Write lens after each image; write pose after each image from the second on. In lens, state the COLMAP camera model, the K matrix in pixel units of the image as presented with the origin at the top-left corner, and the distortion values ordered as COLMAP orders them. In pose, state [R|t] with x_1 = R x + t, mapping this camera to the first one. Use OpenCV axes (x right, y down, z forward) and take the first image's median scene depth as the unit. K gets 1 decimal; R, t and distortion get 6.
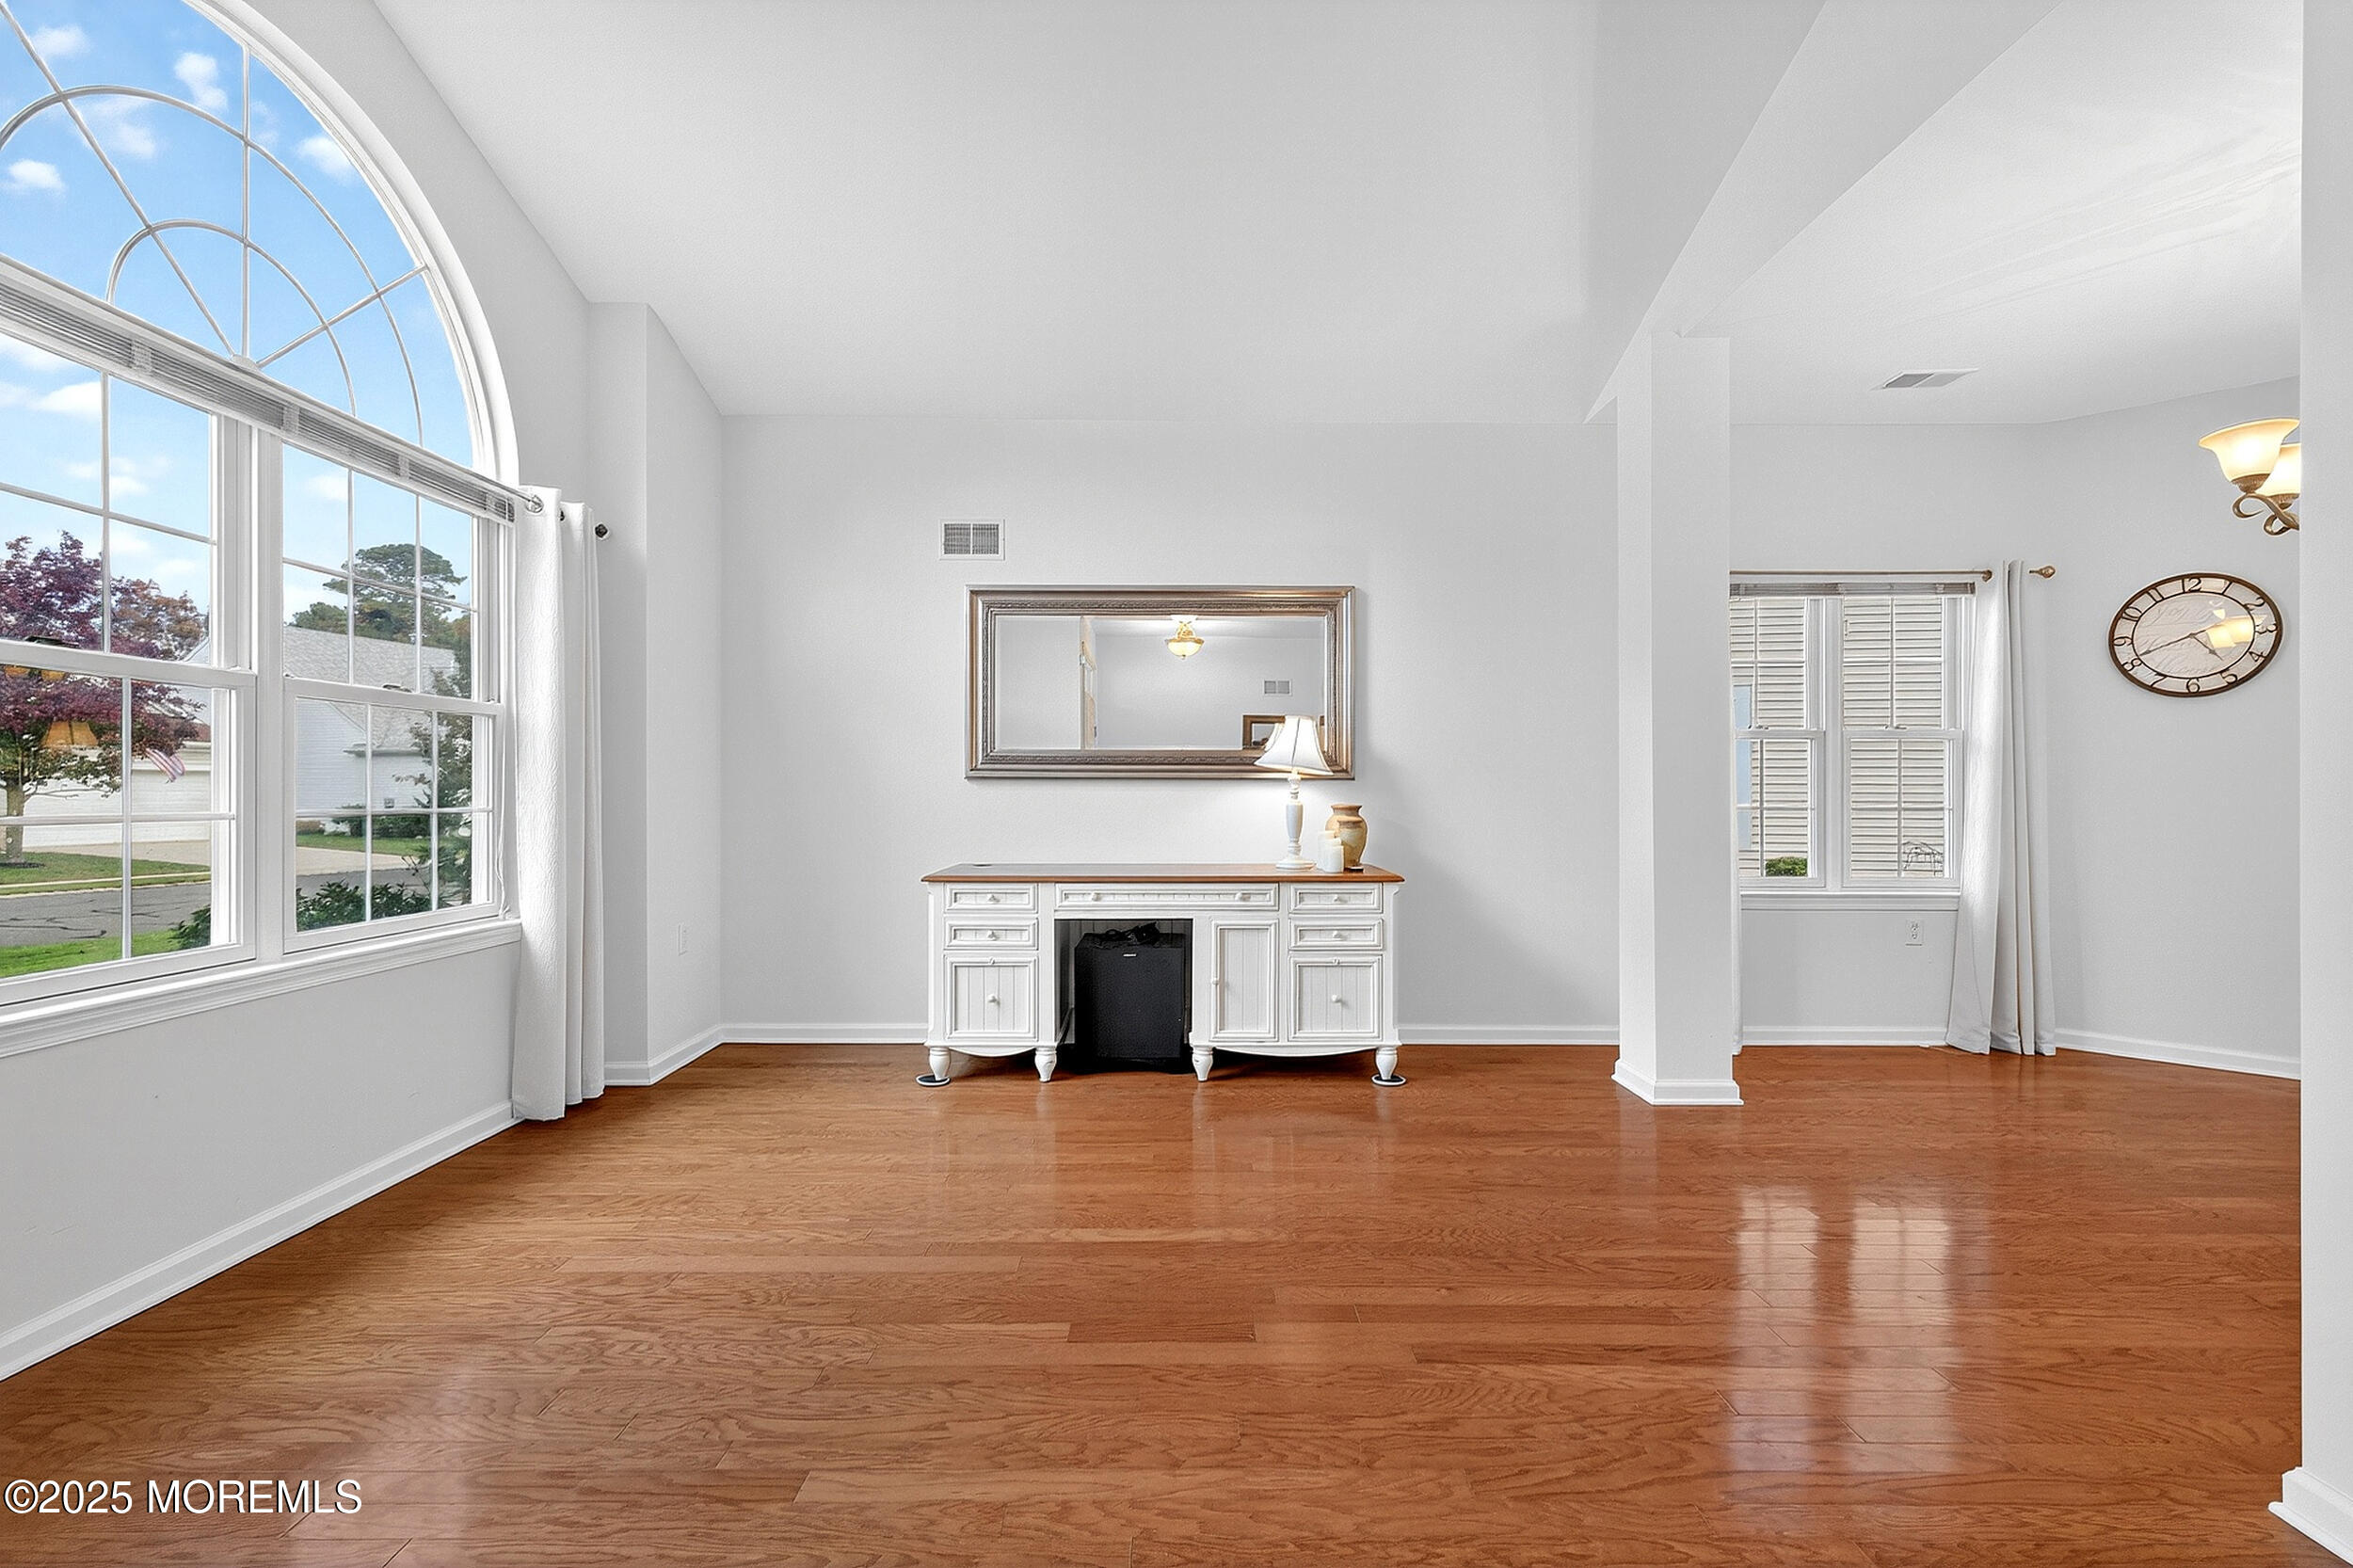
lens RADIAL K [[1022.1, 0, 1176.2], [0, 1022.1, 779.7], [0, 0, 1]] dist [0.004918, -0.003864]
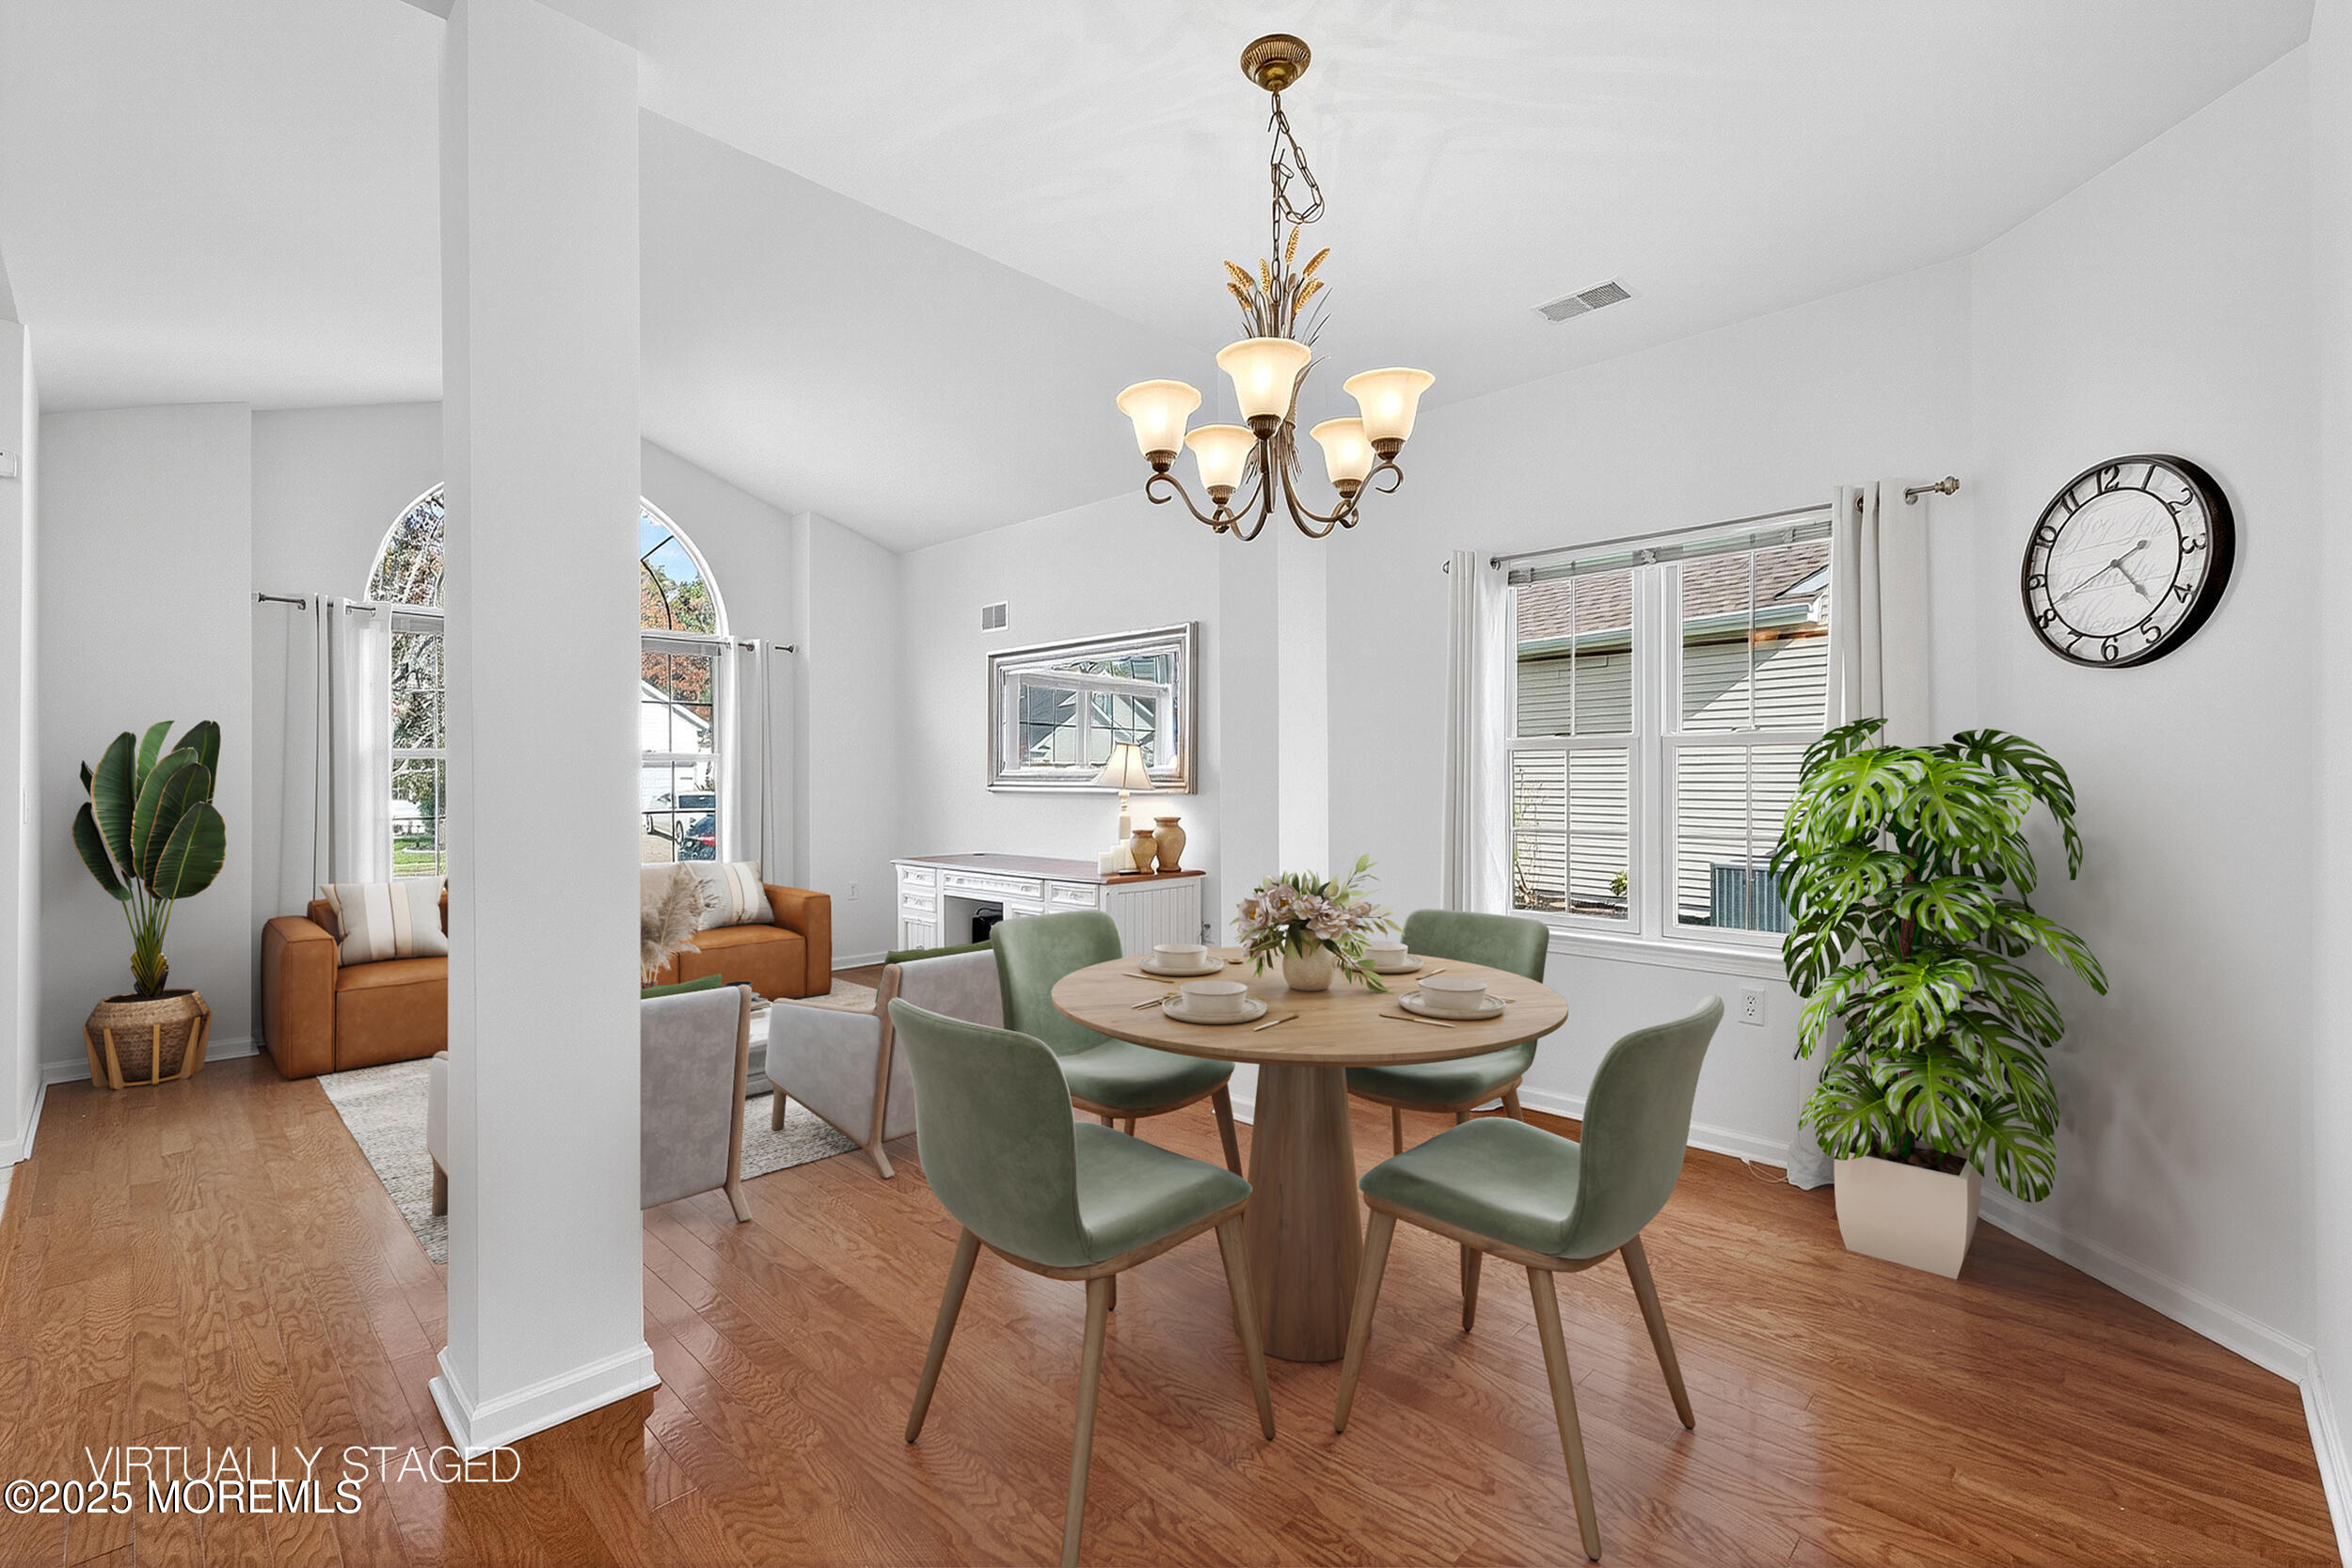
lens RADIAL K [[1021.6, 0, 1180.8], [0, 1021.6, 775.6], [0, 0, 1]] dist [0.004918, -0.003864]
pose [[0.719557, -0.005551, -0.694411, 1.093379], [0.011021, 0.999933, 0.003427, -0.028793], [0.694346, -0.010119, 0.719570, 0.215164]]
